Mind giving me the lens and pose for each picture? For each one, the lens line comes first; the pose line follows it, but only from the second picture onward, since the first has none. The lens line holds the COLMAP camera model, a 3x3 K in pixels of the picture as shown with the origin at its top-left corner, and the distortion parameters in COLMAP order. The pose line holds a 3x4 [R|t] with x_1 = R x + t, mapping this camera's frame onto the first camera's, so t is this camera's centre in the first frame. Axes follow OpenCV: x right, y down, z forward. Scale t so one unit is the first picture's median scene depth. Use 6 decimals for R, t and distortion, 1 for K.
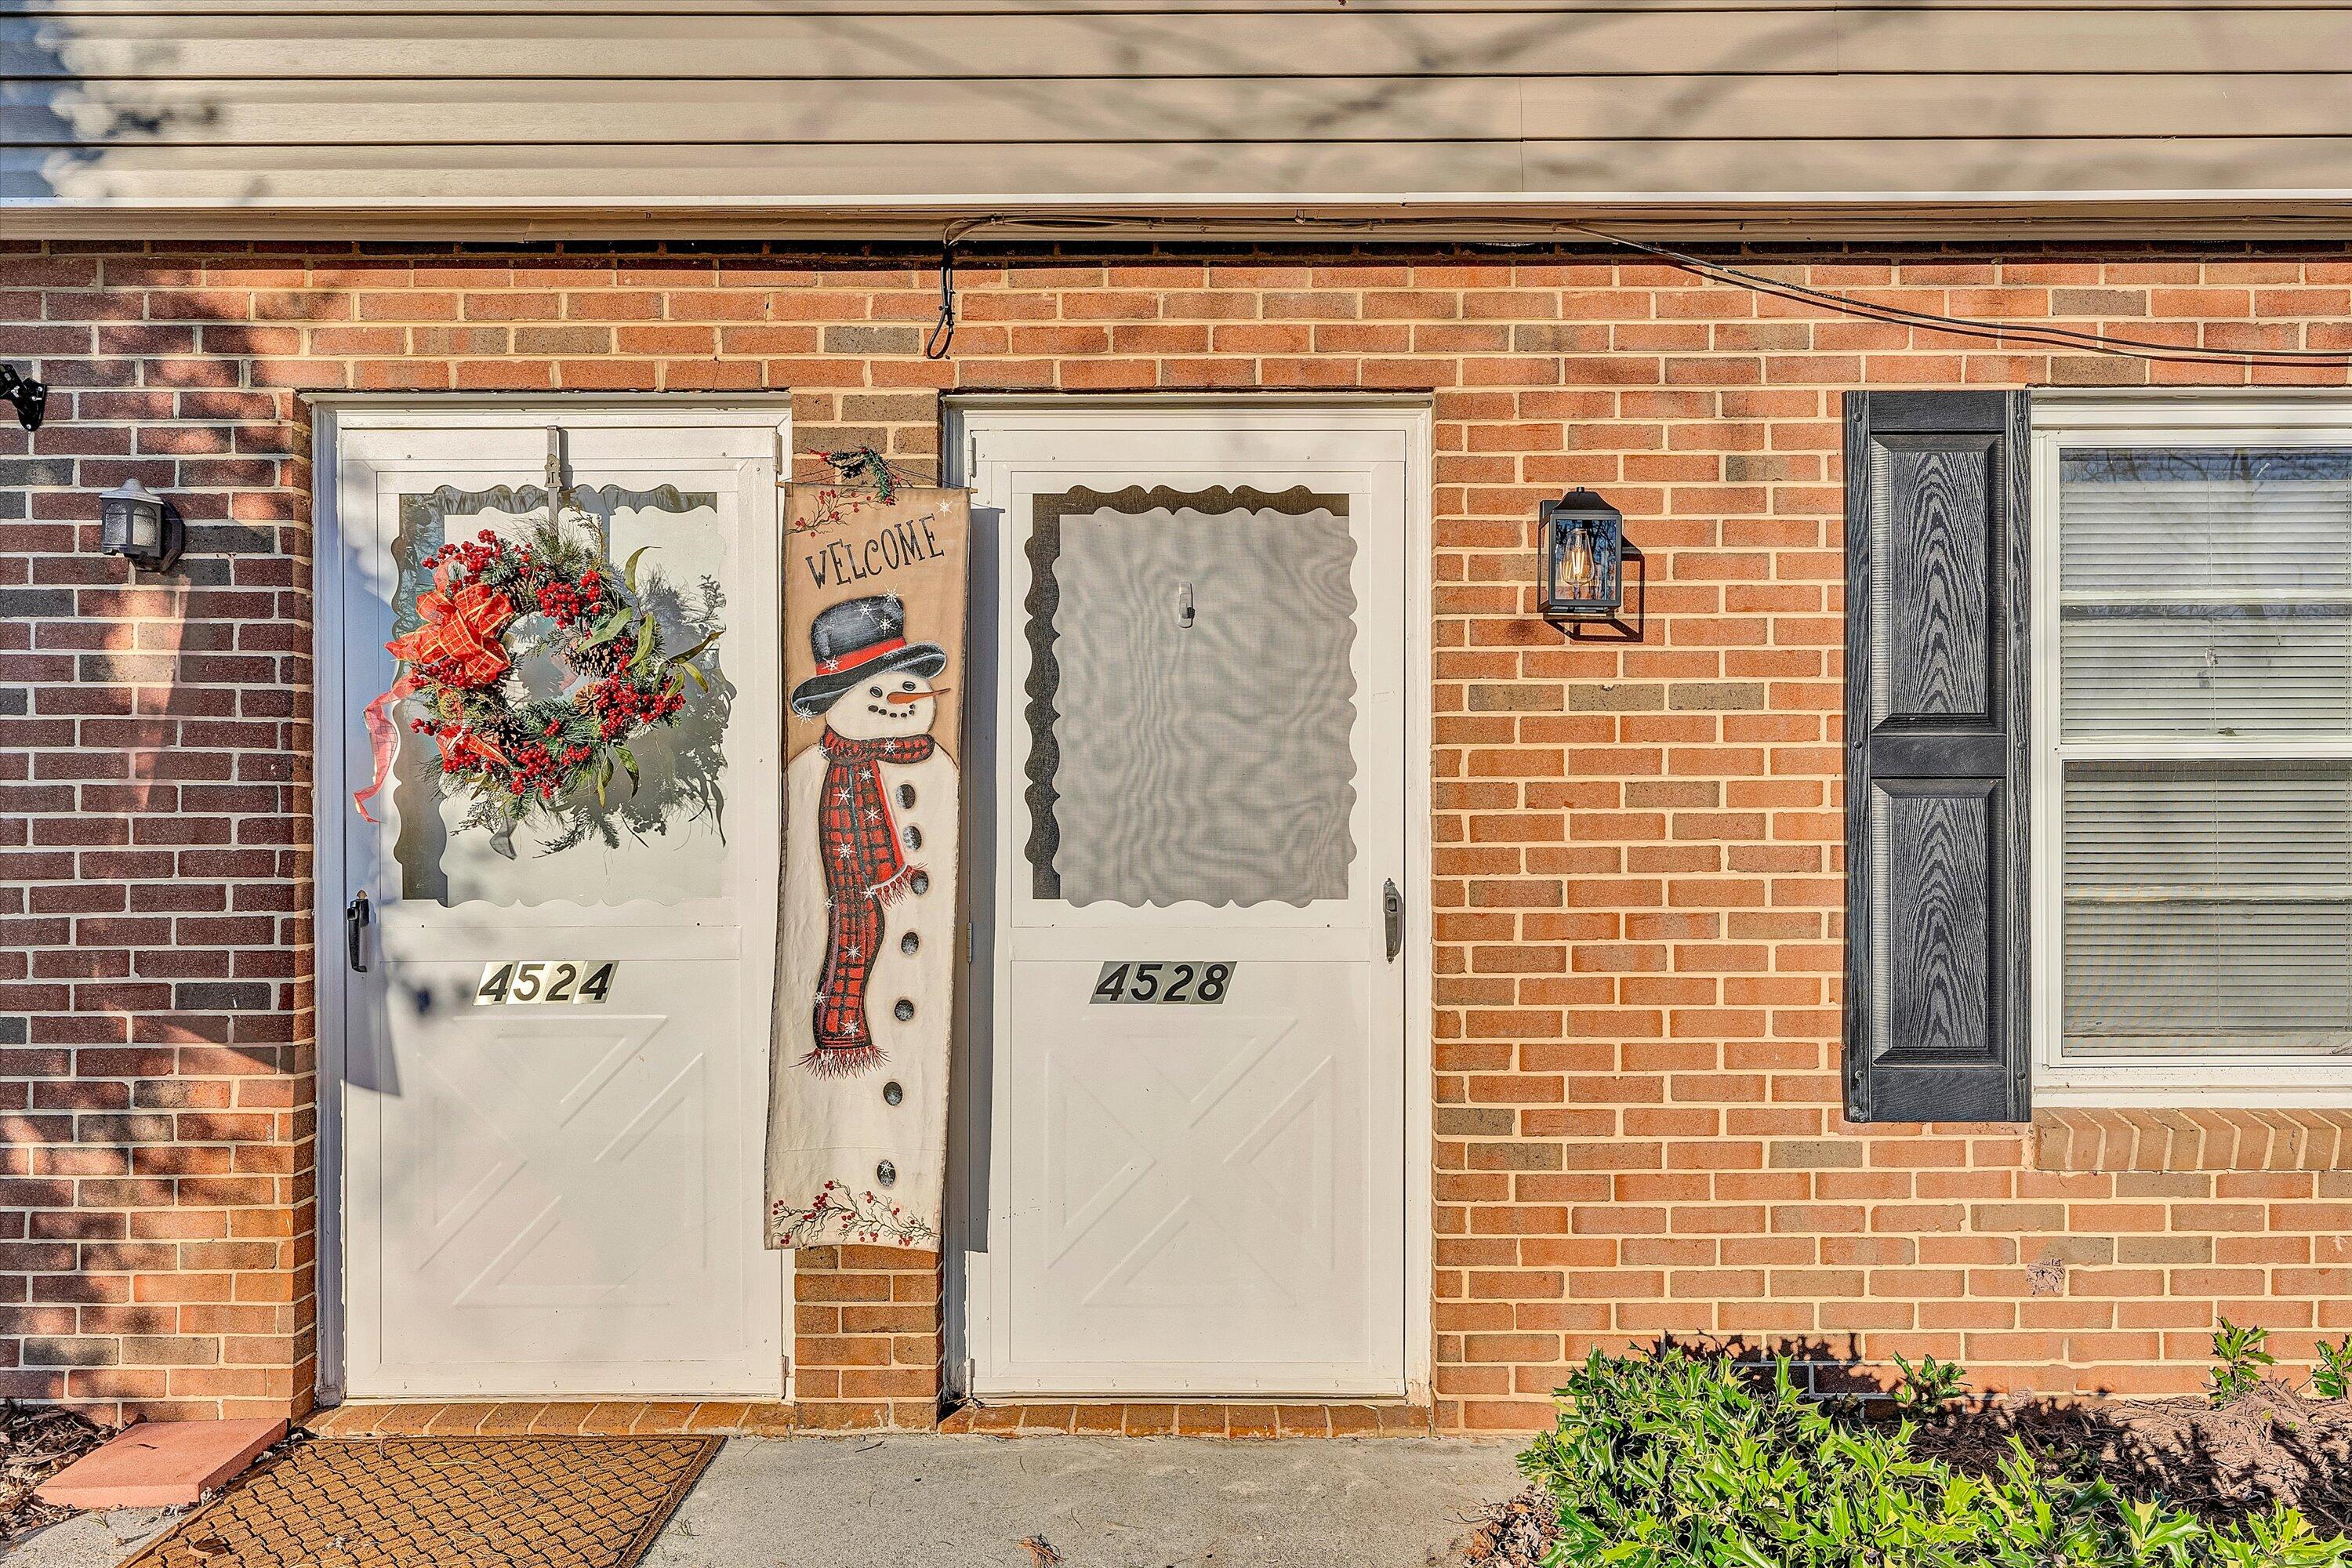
lens RADIAL K [[1340.6, 0, 1176.0], [0, 1340.6, 784.0], [0, 0, 1]] dist [0.000937, 0.000538]
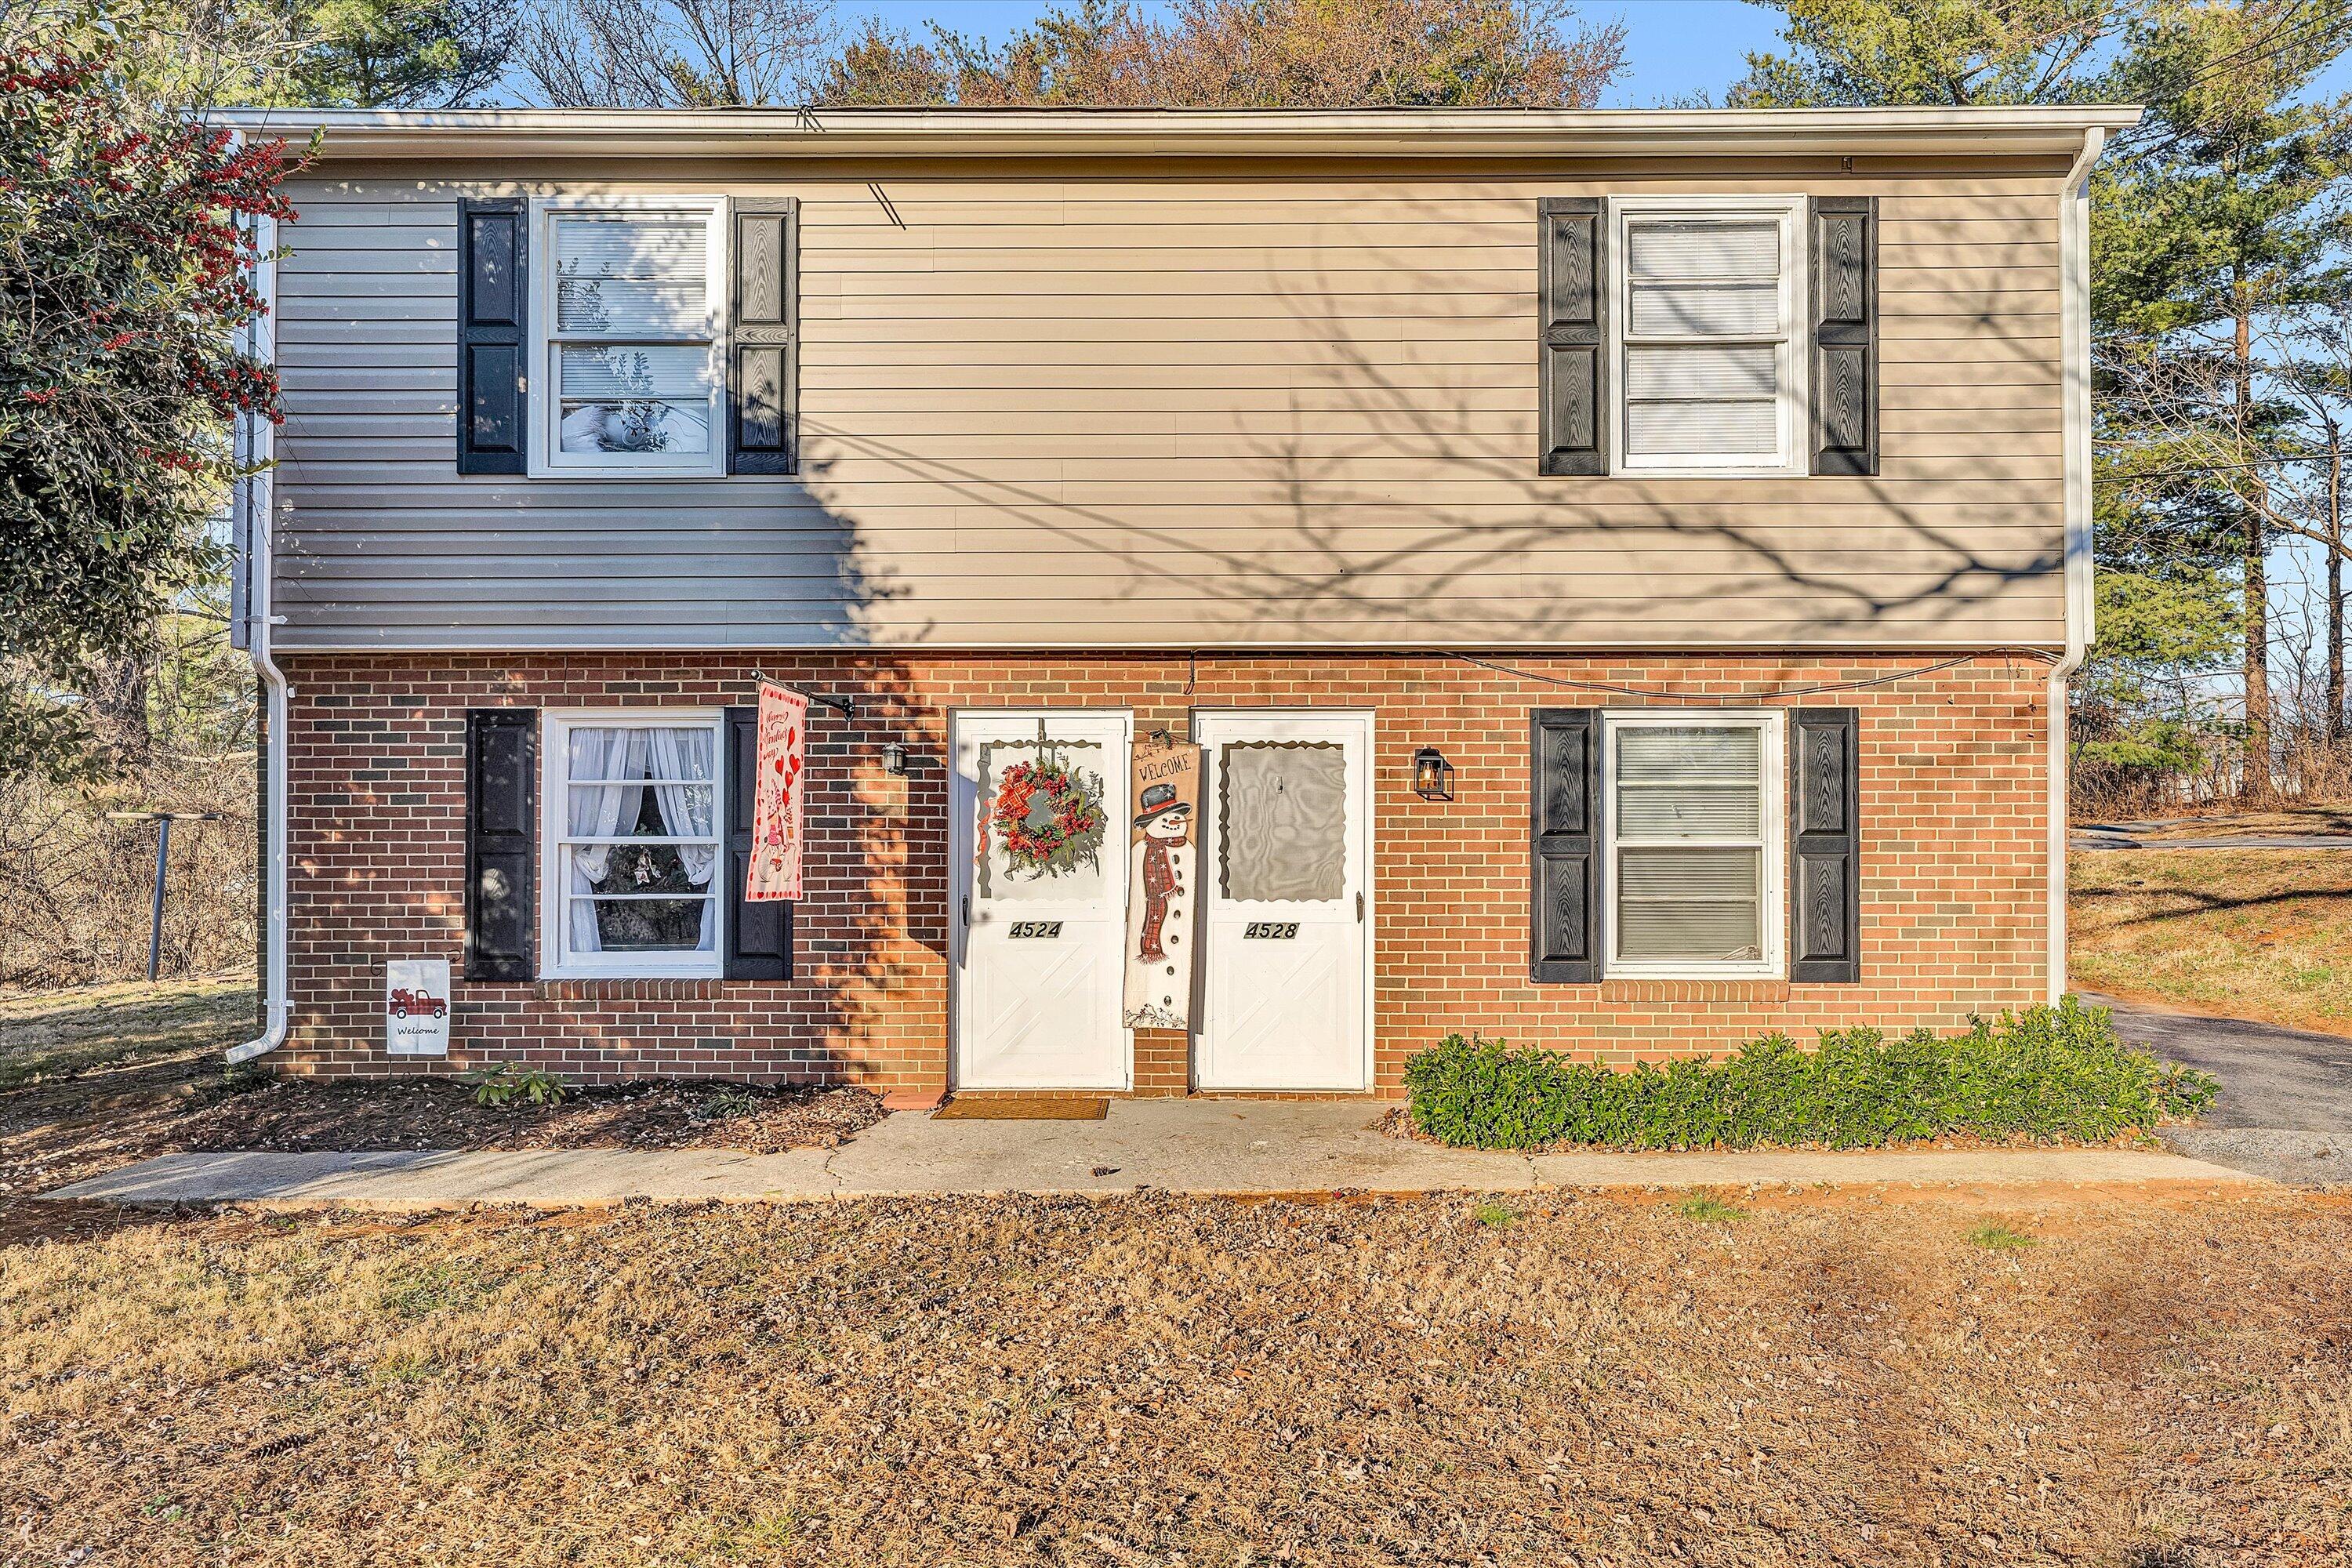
lens RADIAL K [[1240.9, 0, 1171.6], [0, 1240.9, 819.1], [0, 0, 1]] dist [0.025621, 0.000042]
pose [[0.999932, 0.002658, -0.011352, -0.182204], [-0.002776, 0.999942, -0.010384, -0.044763], [0.011324, 0.010415, 0.999882, -1.459990]]
